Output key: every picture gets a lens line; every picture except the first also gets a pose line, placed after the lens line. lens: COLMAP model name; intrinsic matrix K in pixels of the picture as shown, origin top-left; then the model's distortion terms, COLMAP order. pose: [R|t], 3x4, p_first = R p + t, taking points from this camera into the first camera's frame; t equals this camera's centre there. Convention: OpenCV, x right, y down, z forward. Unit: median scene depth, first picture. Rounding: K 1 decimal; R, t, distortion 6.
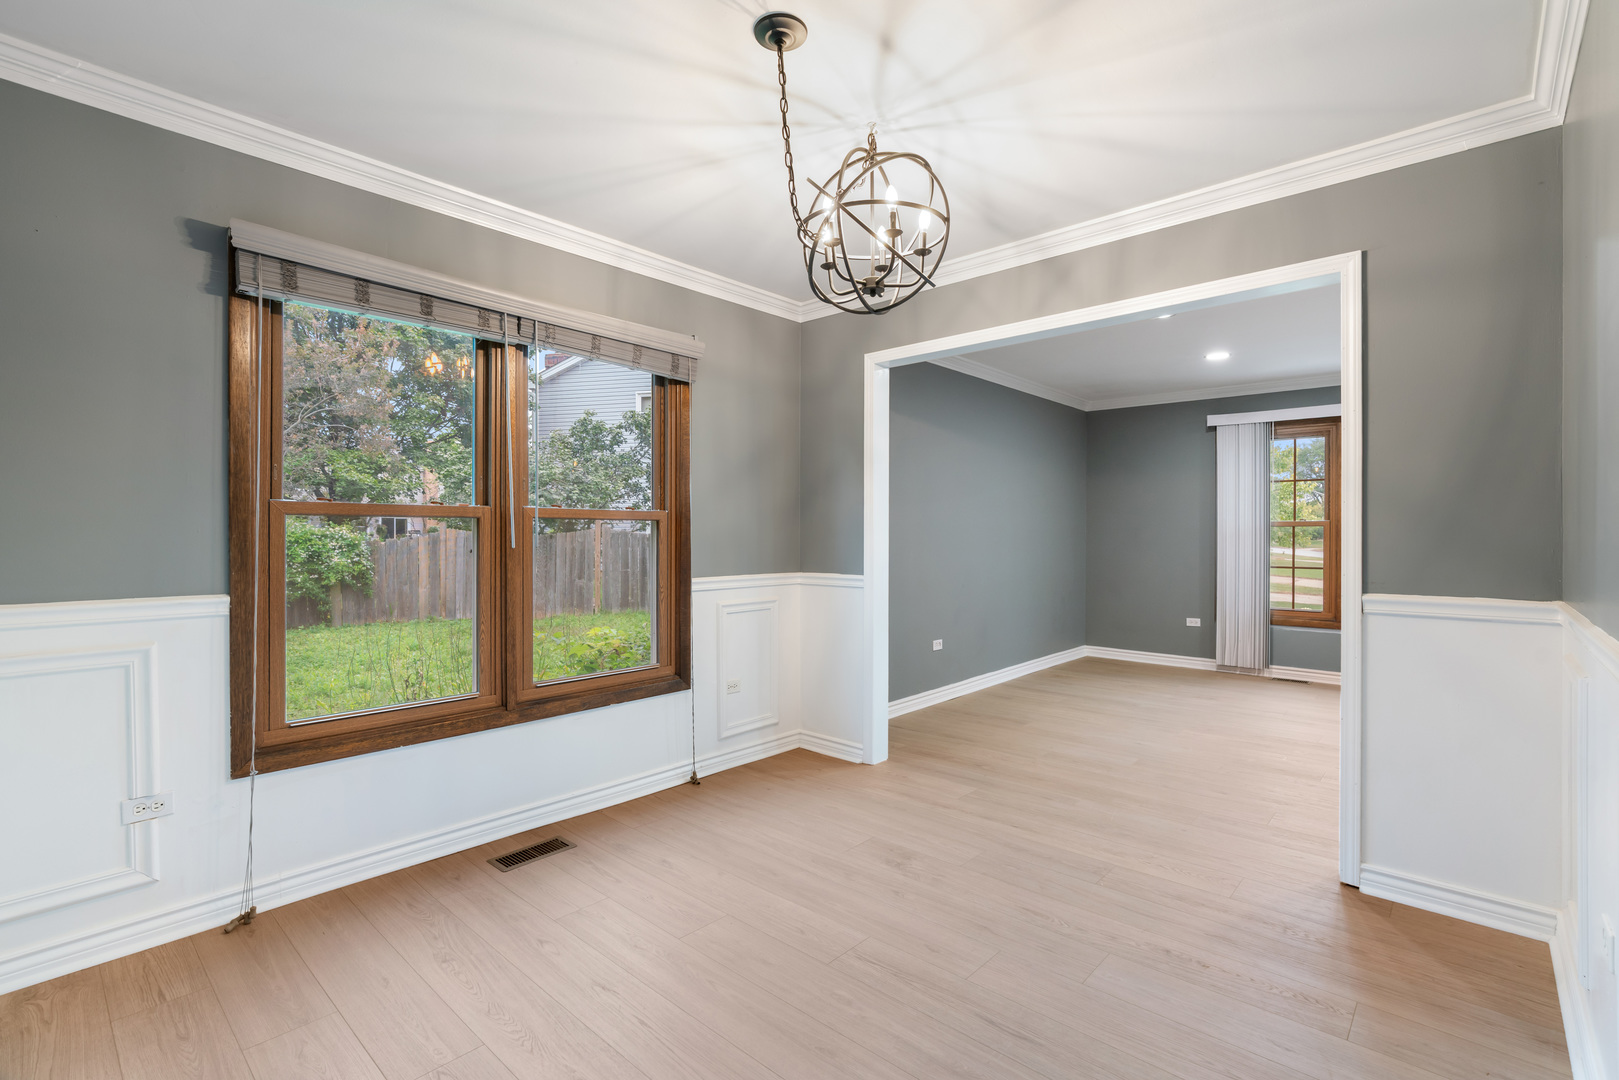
lens RADIAL K [[732.4, 0, 810.6], [0, 732.4, 536.7], [0, 0, 1]] dist [-0.011140, 0.003085]
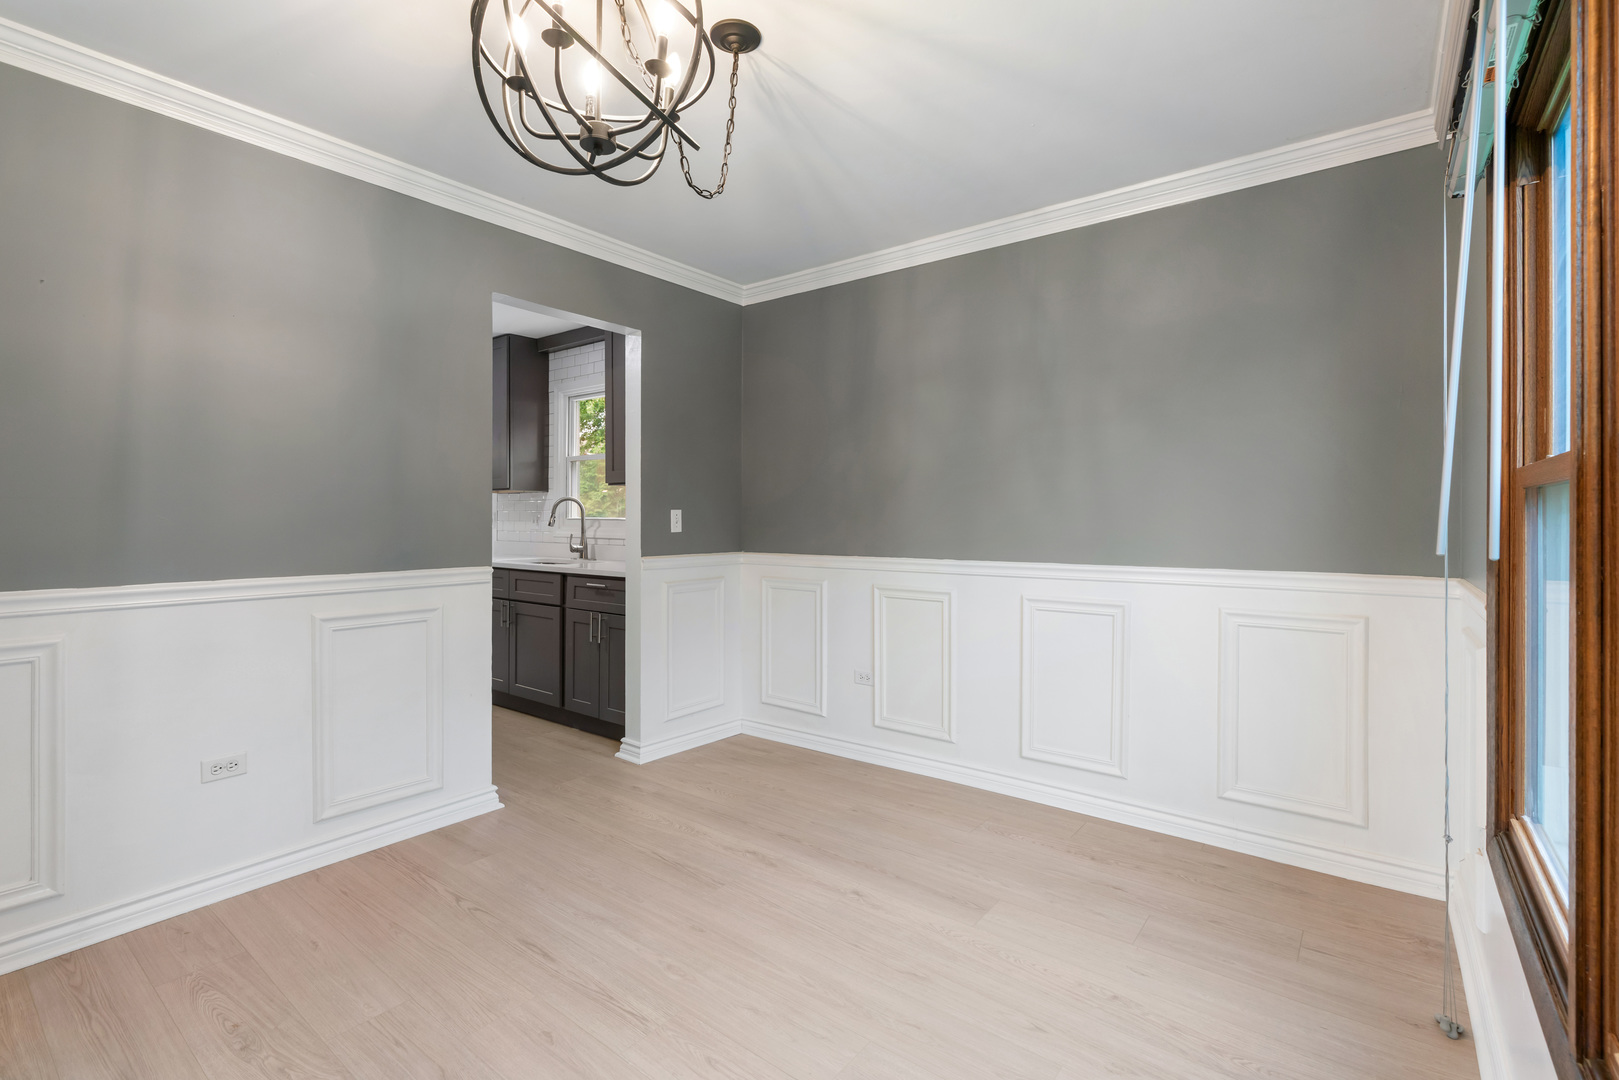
lens RADIAL K [[732.4, 0, 794.4], [0, 732.4, 533.2], [0, 0, 1]] dist [-0.011140, 0.003085]
pose [[-0.997858, 0.000030, -0.065415, -0.037288], [-0.001457, 0.999741, 0.022691, -0.003733], [0.065399, 0.022738, -0.997600, 1.330794]]
